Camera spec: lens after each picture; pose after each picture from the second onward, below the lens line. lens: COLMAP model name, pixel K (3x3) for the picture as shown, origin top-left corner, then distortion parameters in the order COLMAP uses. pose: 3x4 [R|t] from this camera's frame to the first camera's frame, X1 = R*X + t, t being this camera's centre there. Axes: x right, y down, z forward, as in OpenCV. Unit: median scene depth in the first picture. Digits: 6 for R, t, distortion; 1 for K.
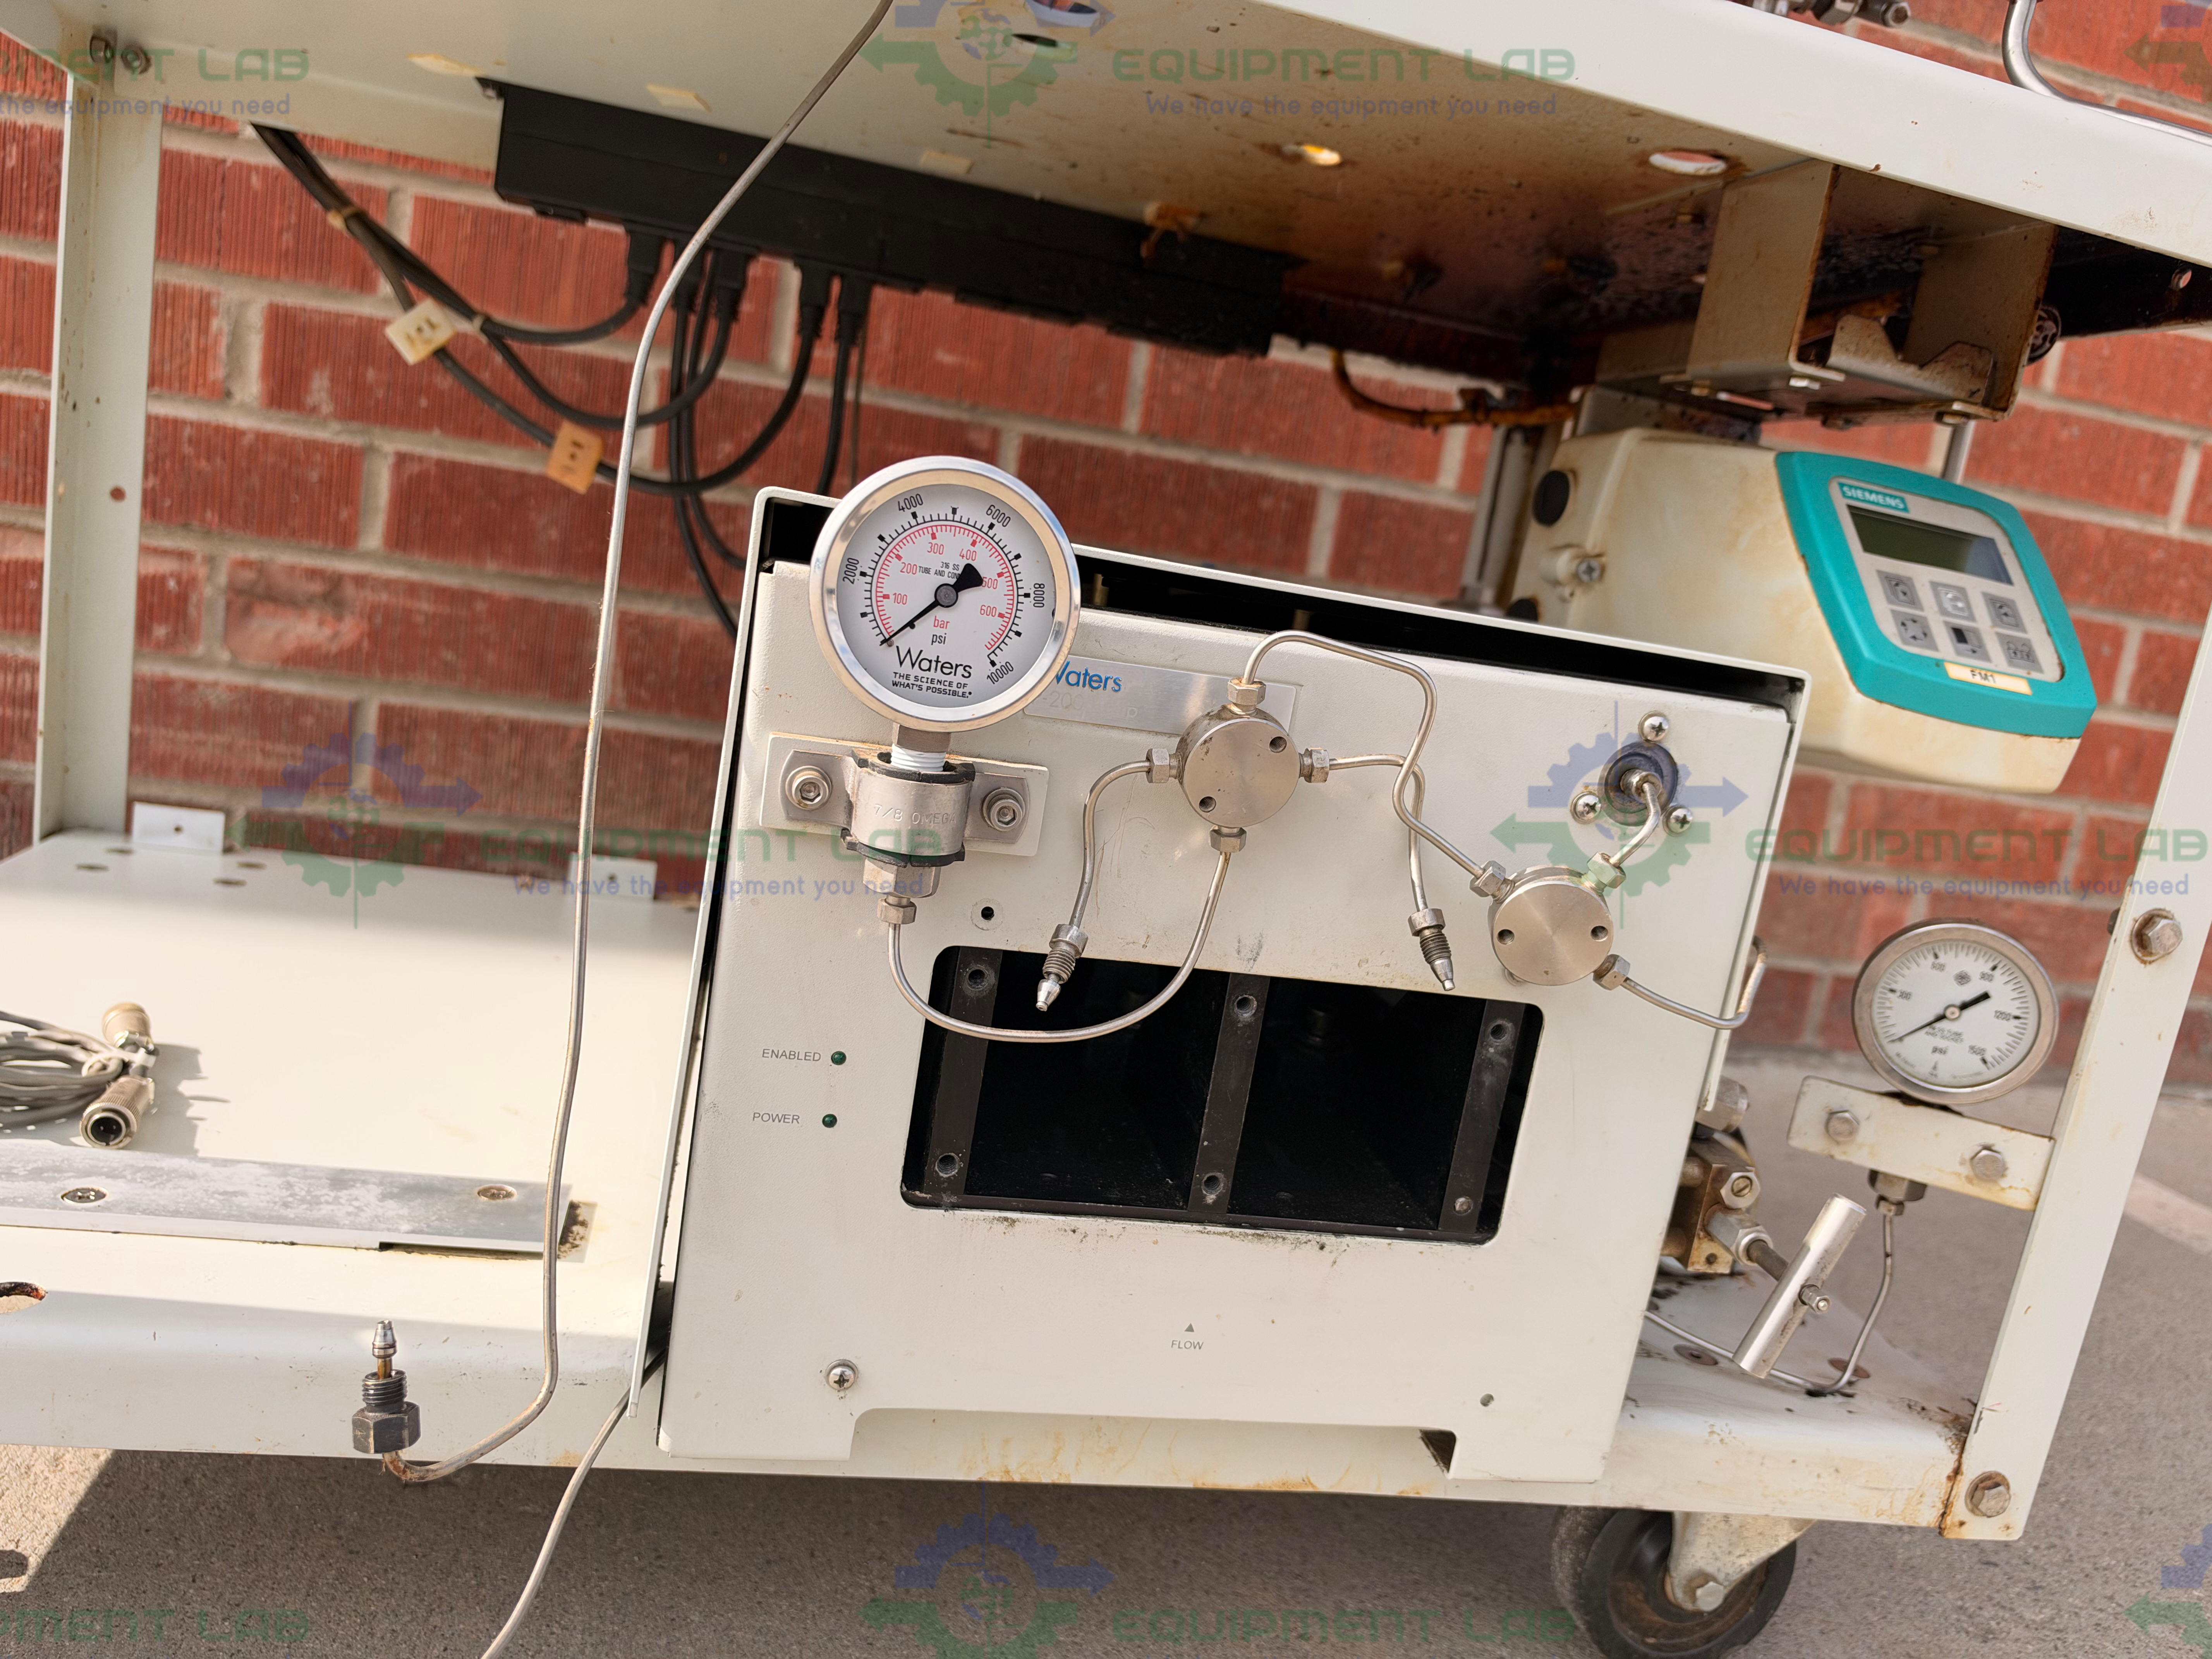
lens RADIAL K [[1643.8, 0, 1106.5], [0, 1643.8, 845.7], [0, 0, 1]] dist [-0.012070, -0.009776]
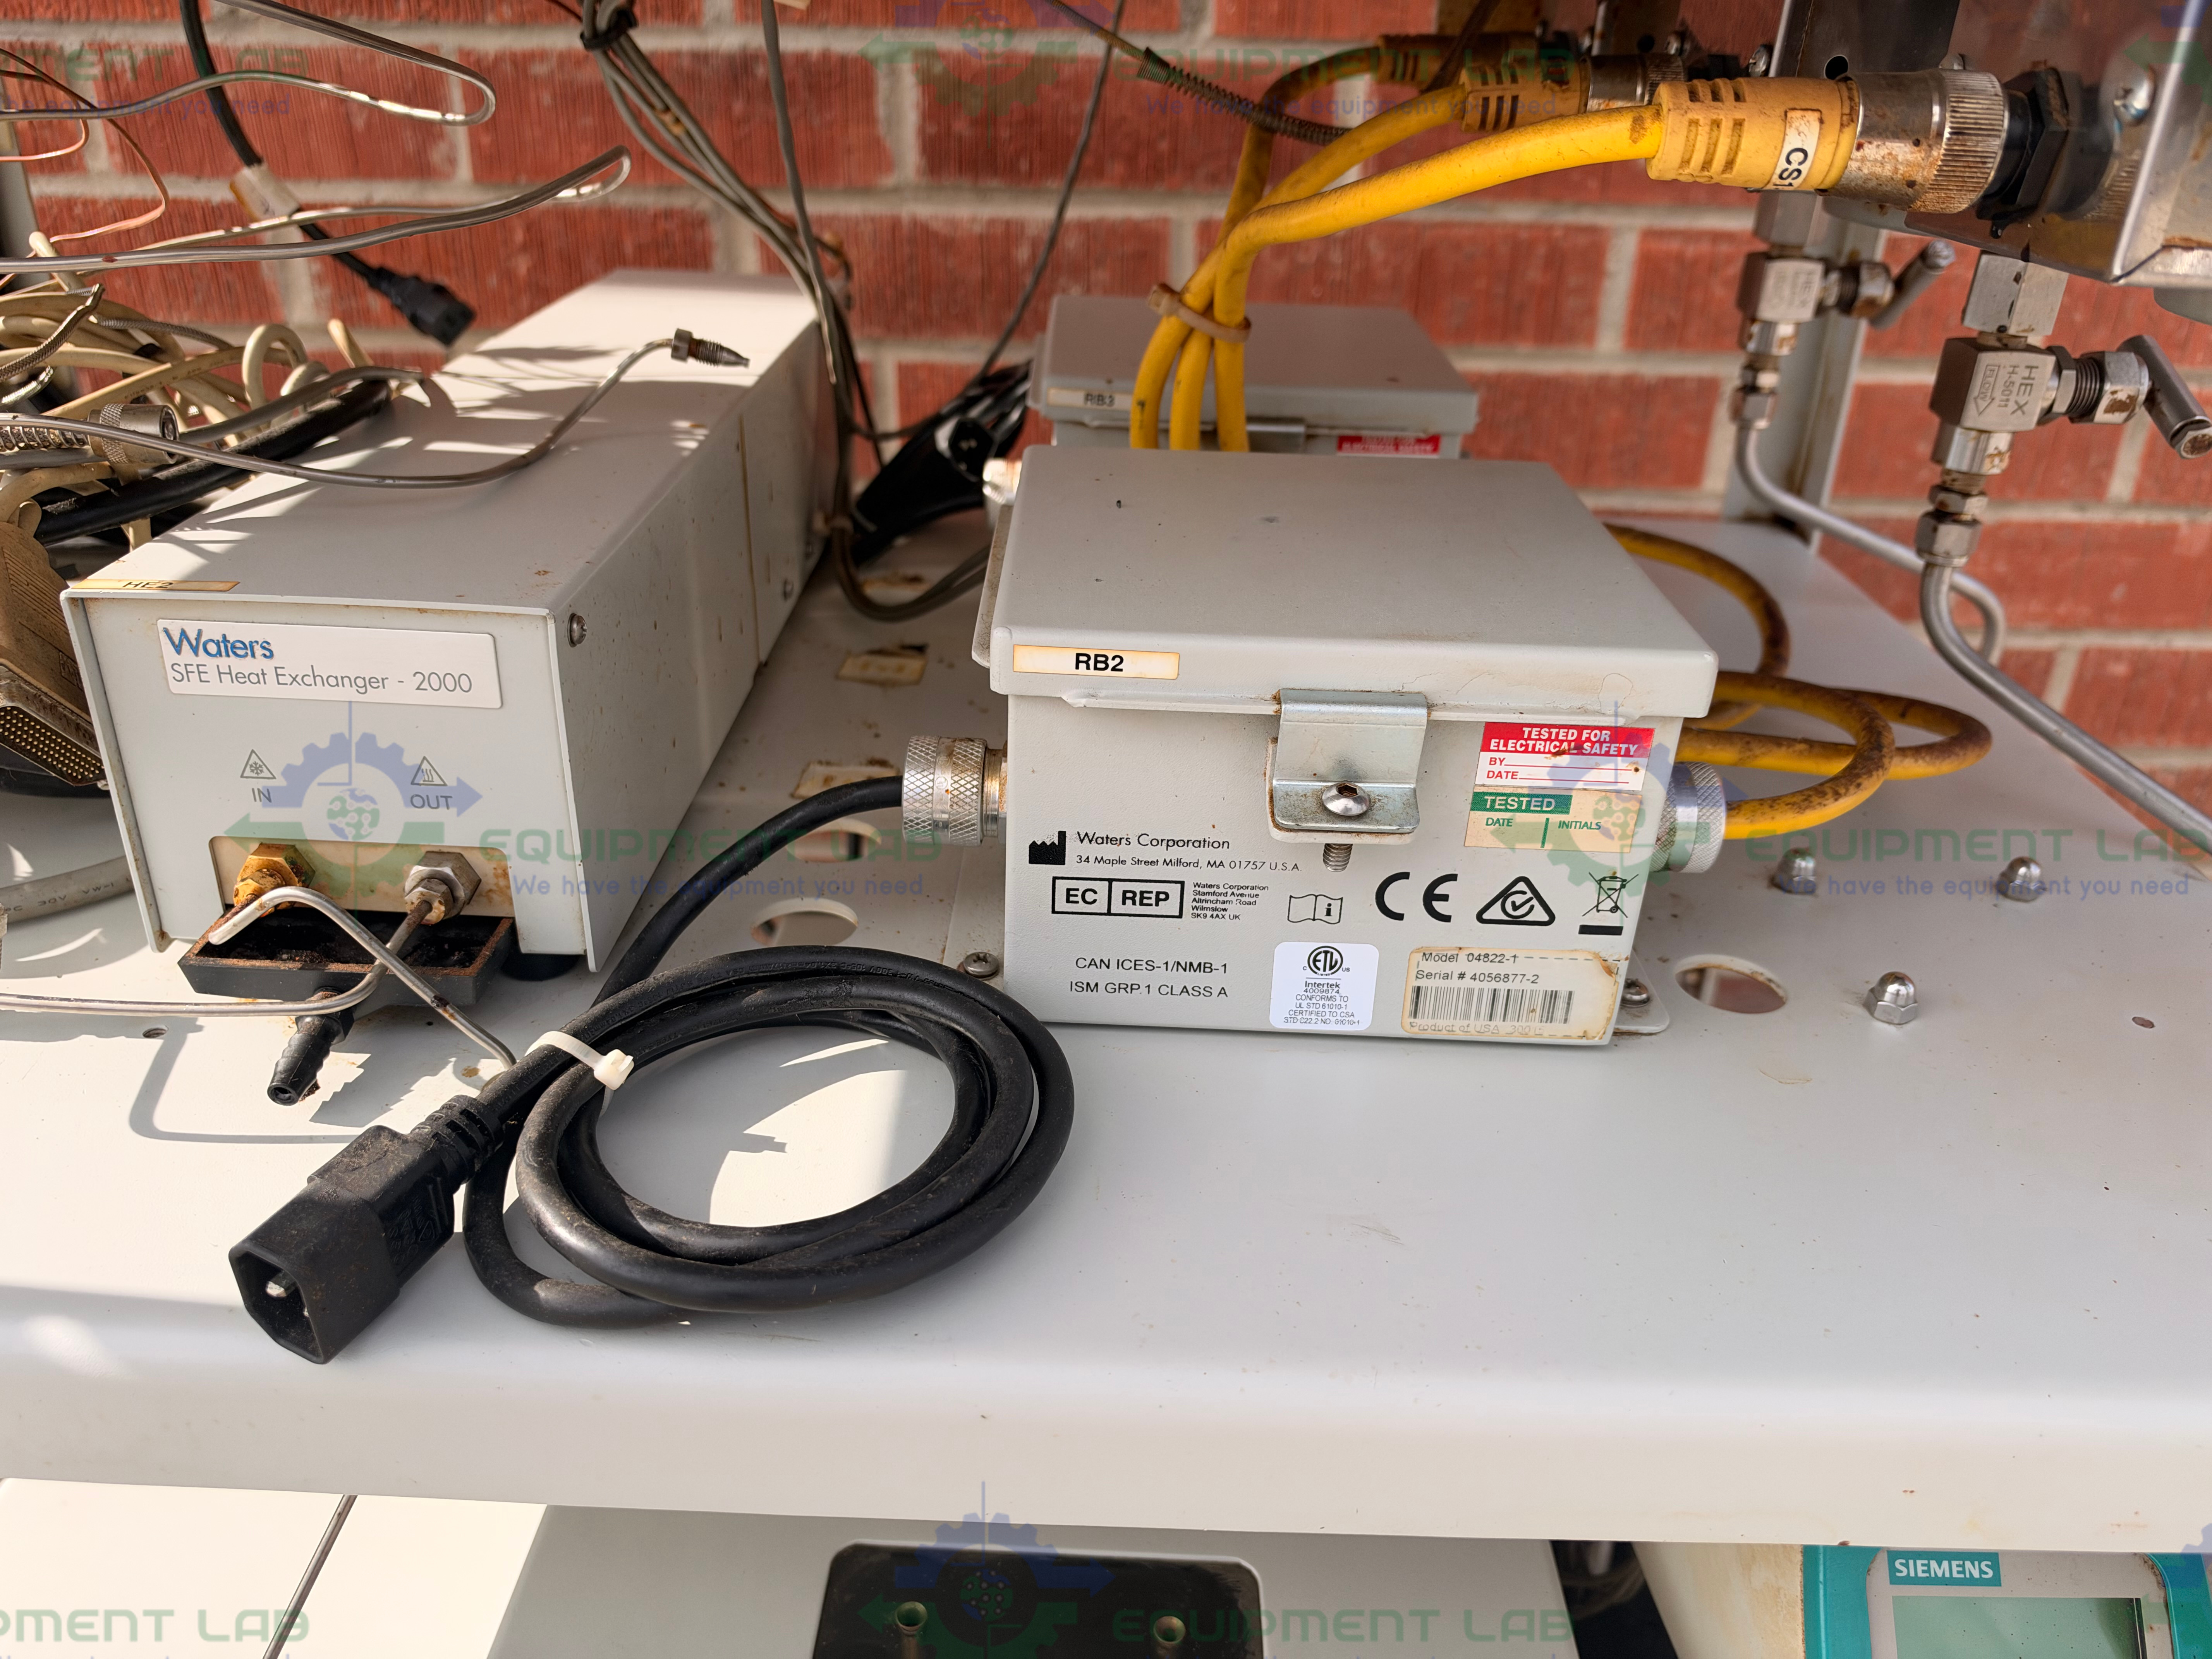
lens RADIAL K [[1643.8, 0, 1115.8], [0, 1643.8, 878.6], [0, 0, 1]] dist [-0.012070, -0.009776]
pose [[0.969552, -0.014183, -0.244475, 0.337266], [0.086018, 0.954431, 0.285766, -0.842716], [0.229282, -0.298094, 0.926590, 0.397028]]
